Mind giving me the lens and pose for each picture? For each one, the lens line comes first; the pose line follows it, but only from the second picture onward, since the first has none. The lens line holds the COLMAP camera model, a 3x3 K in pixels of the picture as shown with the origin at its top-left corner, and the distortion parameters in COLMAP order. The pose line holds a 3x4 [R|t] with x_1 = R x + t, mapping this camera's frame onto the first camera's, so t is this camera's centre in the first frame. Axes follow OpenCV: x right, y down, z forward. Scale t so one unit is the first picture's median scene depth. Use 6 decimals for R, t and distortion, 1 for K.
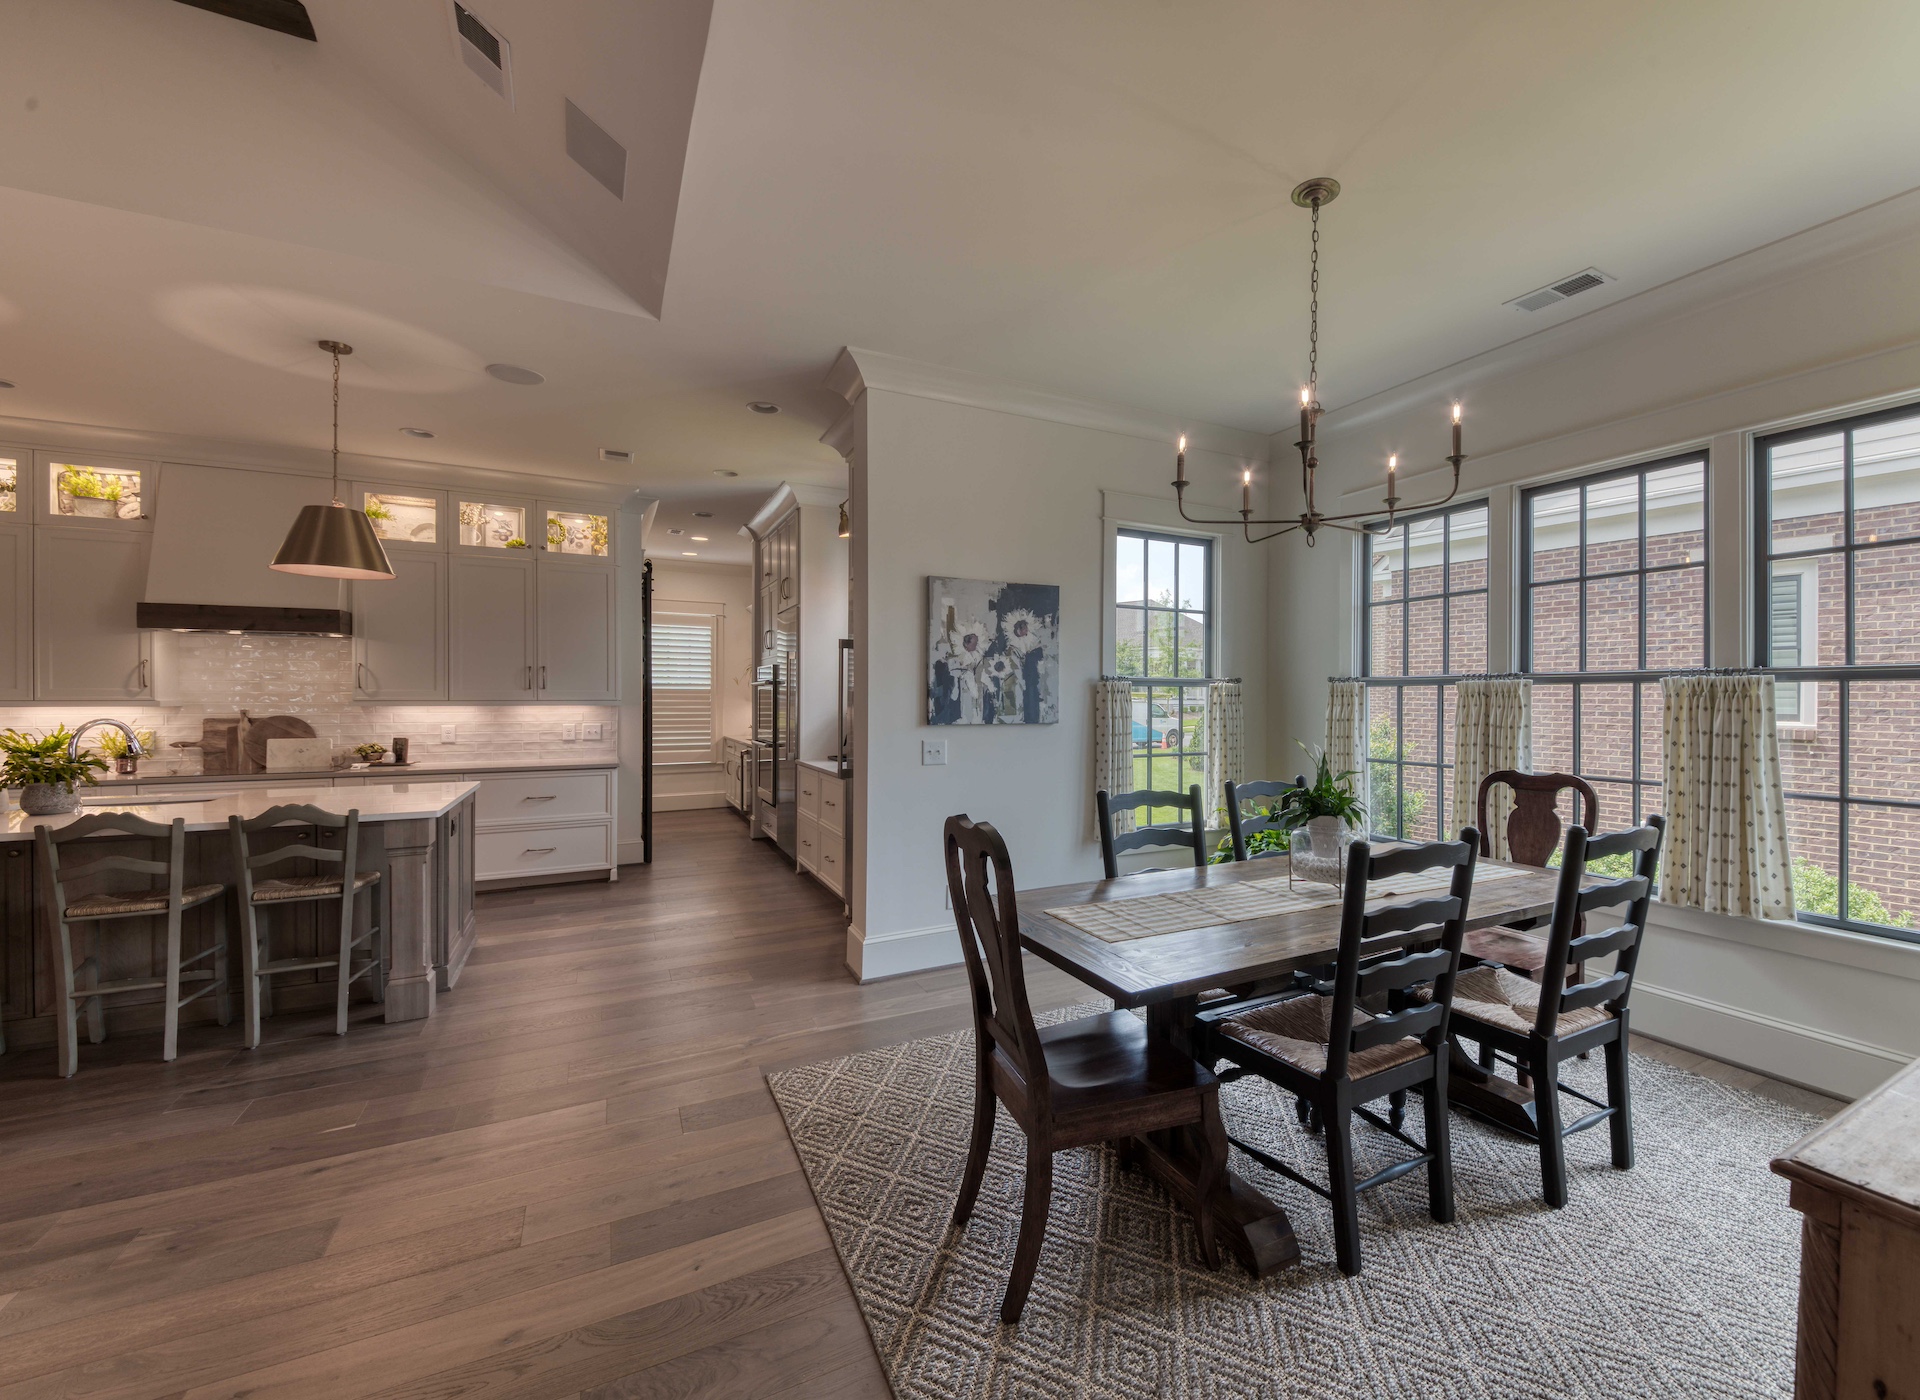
lens RADIAL K [[782.0, 0, 1025.3], [0, 782.0, 699.0], [0, 0, 1]] dist [0.026260, -0.016532]
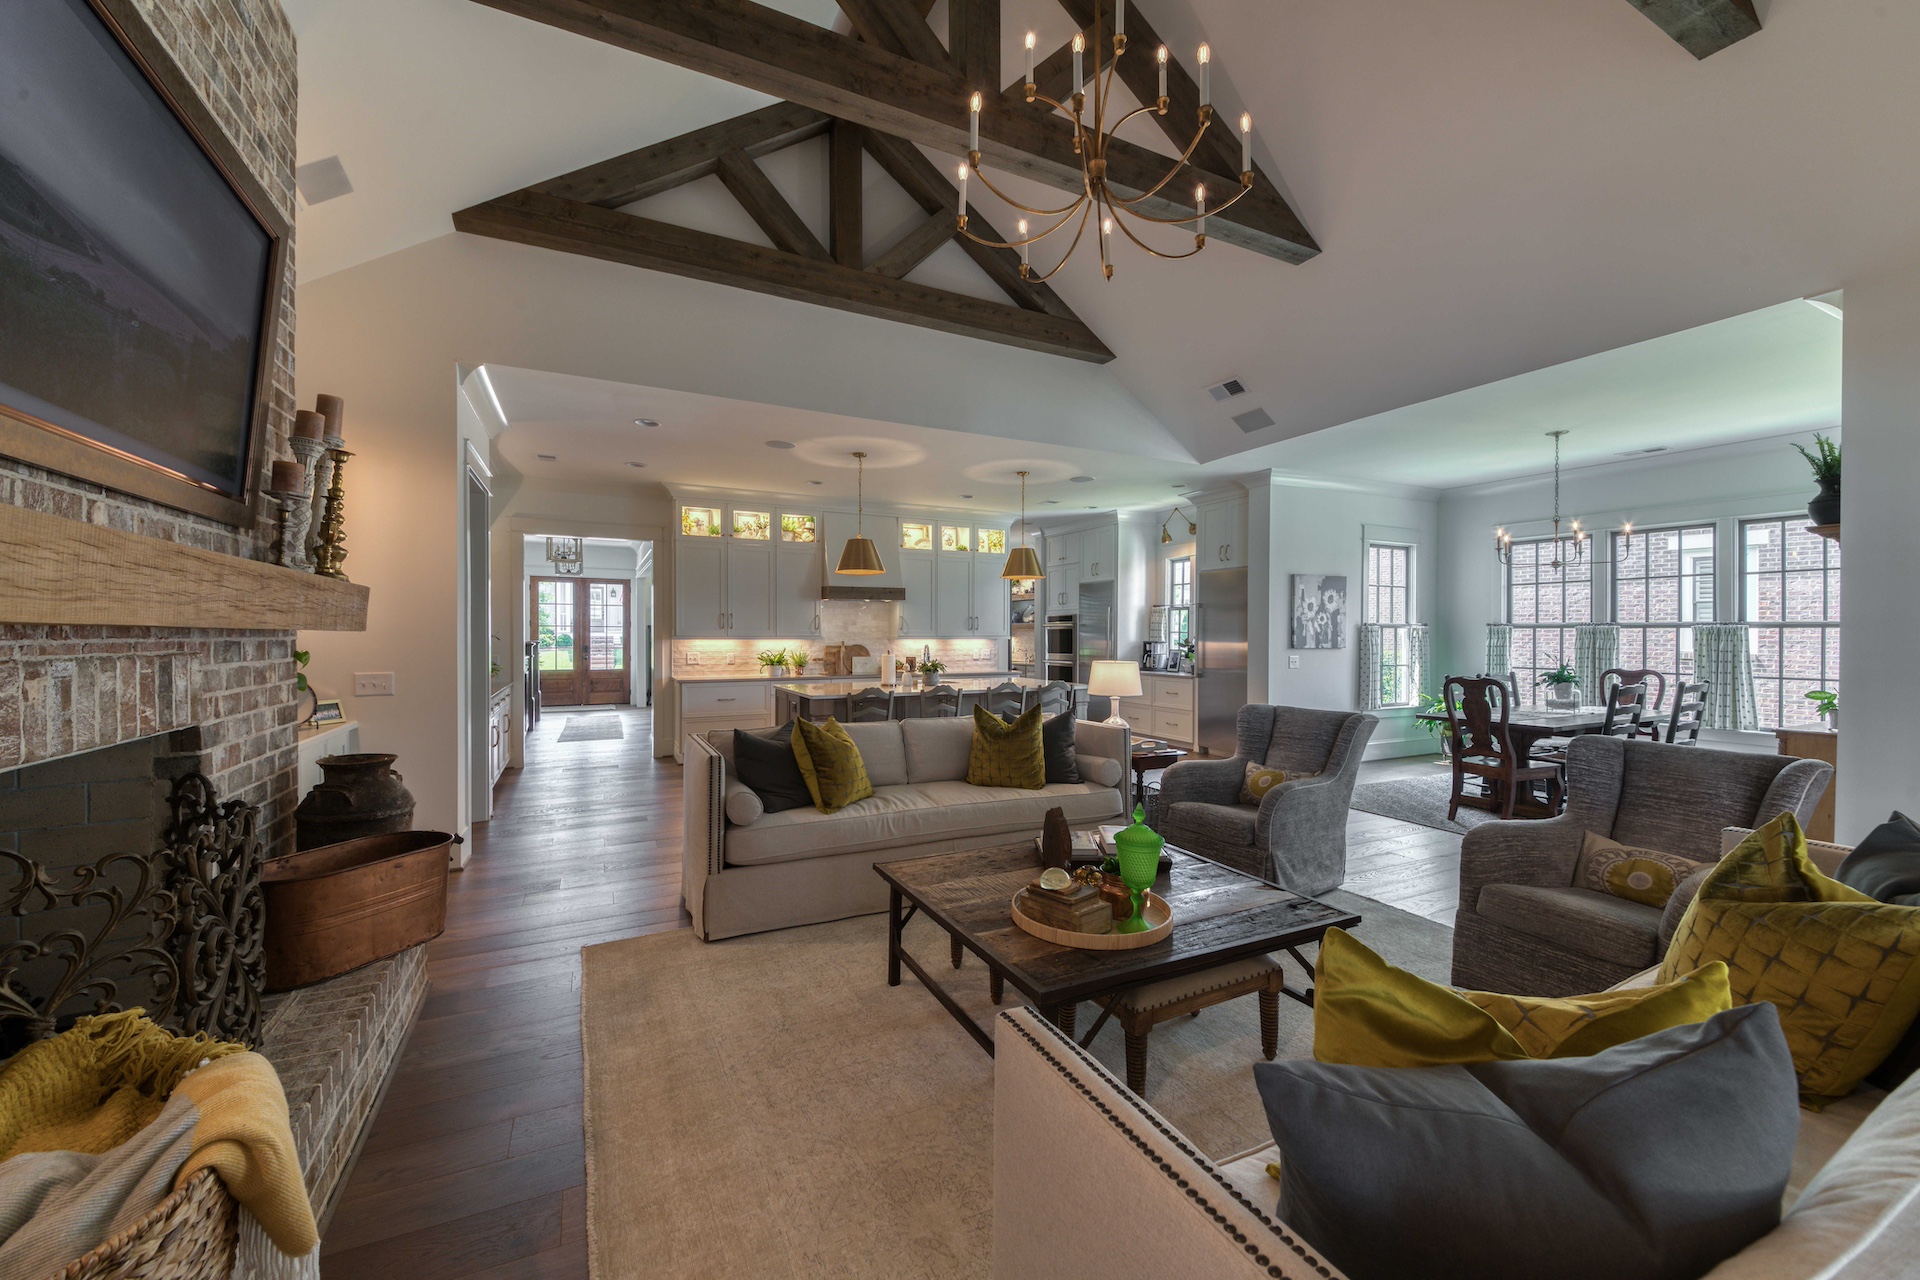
lens RADIAL K [[697.9, 0, 929.7], [0, 697.9, 639.4], [0, 0, 1]] dist [-0.007824, -0.000159]
pose [[0.996732, 0.000152, -0.080778, -0.890196], [0.000396, 0.999977, 0.006769, -0.002121], [0.080777, -0.006779, 0.996709, -0.839551]]
